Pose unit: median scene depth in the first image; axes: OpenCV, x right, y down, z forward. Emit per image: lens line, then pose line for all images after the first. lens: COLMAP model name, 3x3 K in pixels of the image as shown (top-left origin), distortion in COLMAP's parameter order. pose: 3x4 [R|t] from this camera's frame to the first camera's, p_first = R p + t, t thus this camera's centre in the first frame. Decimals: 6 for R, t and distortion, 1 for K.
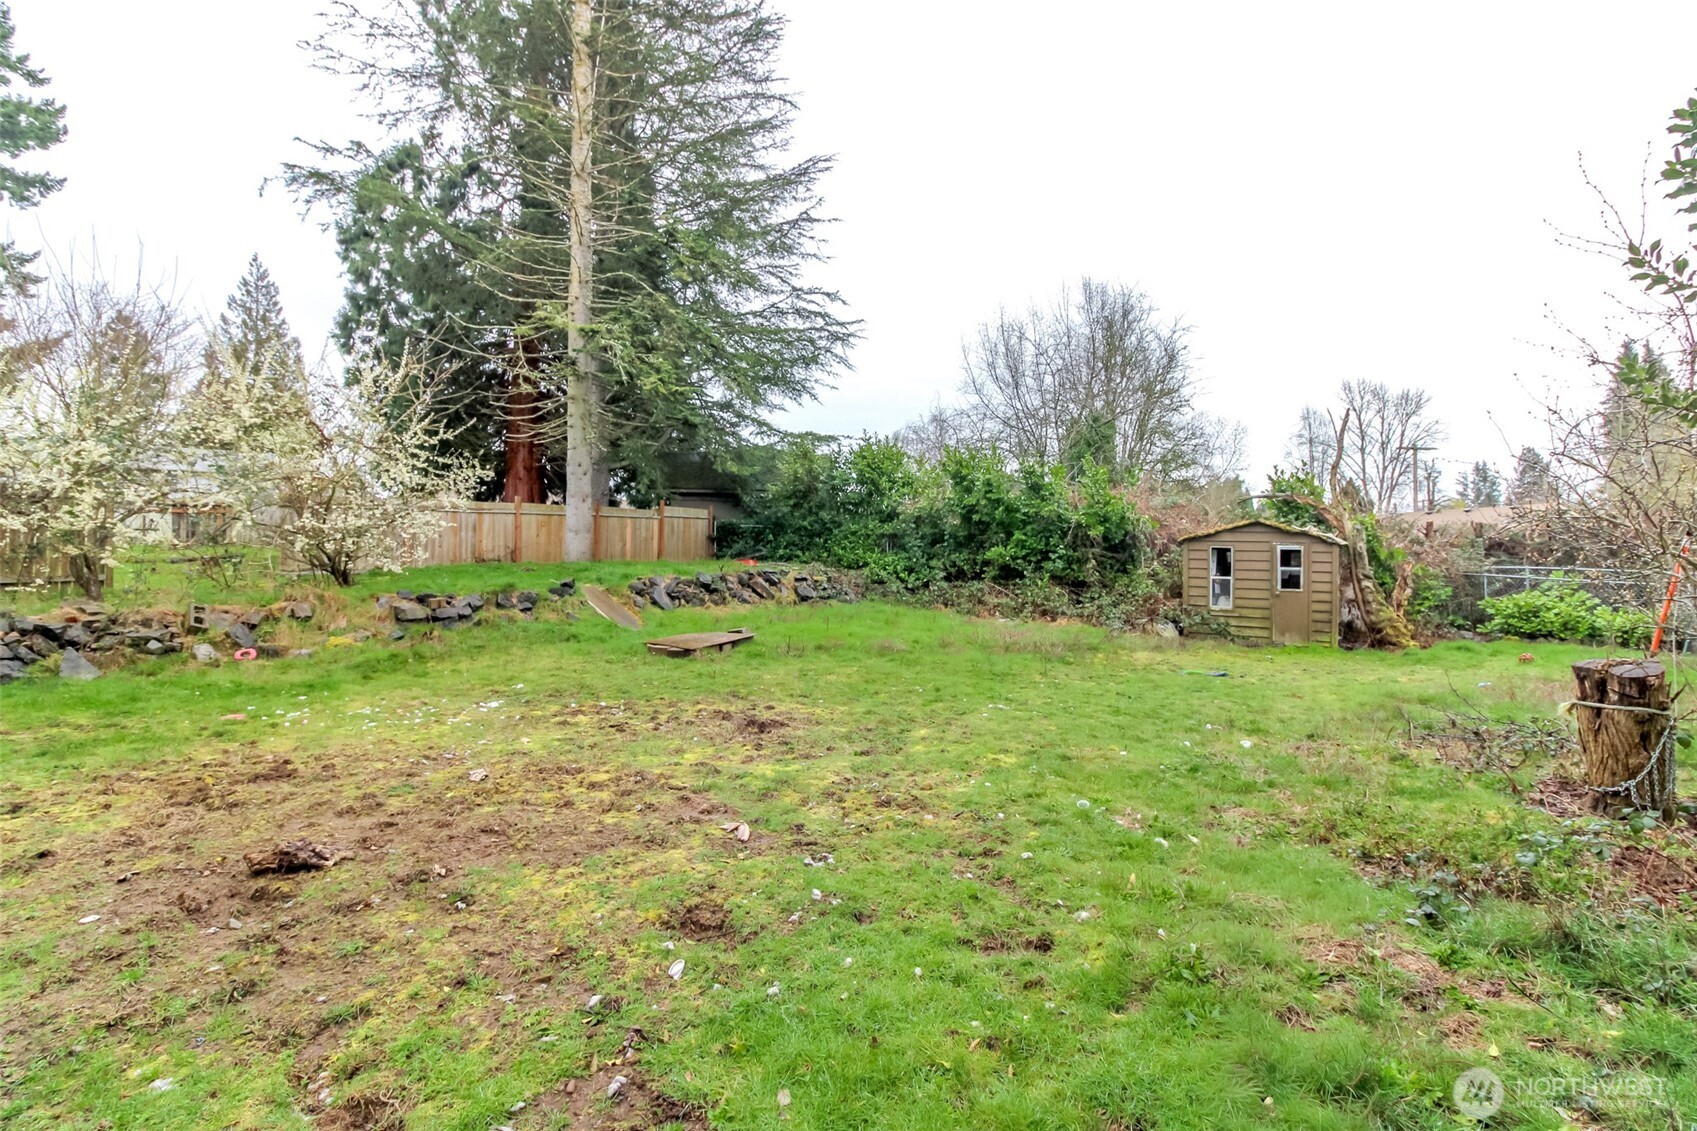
lens RADIAL K [[779.8, 0, 844.9], [0, 779.8, 564.8], [0, 0, 1]] dist [0.010890, -0.005036]
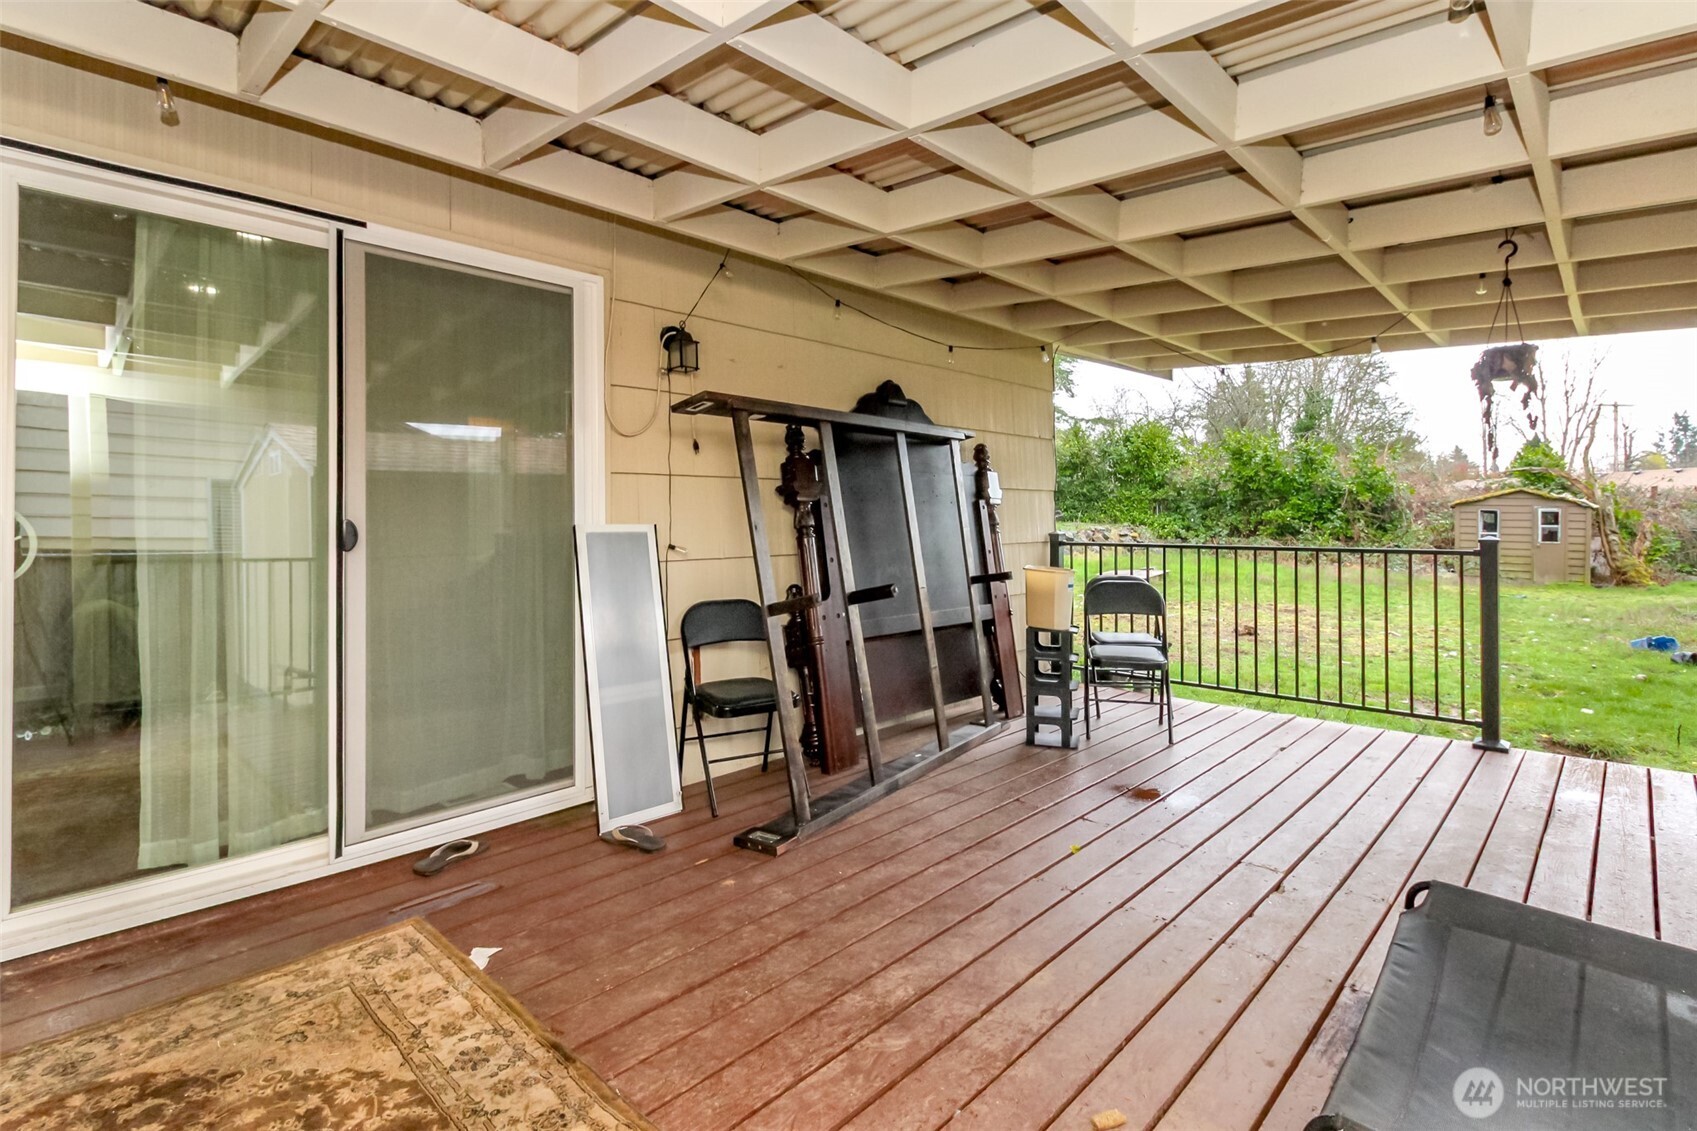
lens RADIAL K [[779.8, 0, 895.5], [0, 779.8, 520.1], [0, 0, 1]] dist [0.010890, -0.005036]
pose [[0.994413, -0.002247, -0.105537, -0.339146], [0.001571, 0.999978, -0.006492, 0.001452], [0.105549, 0.006290, 0.994394, -0.377102]]
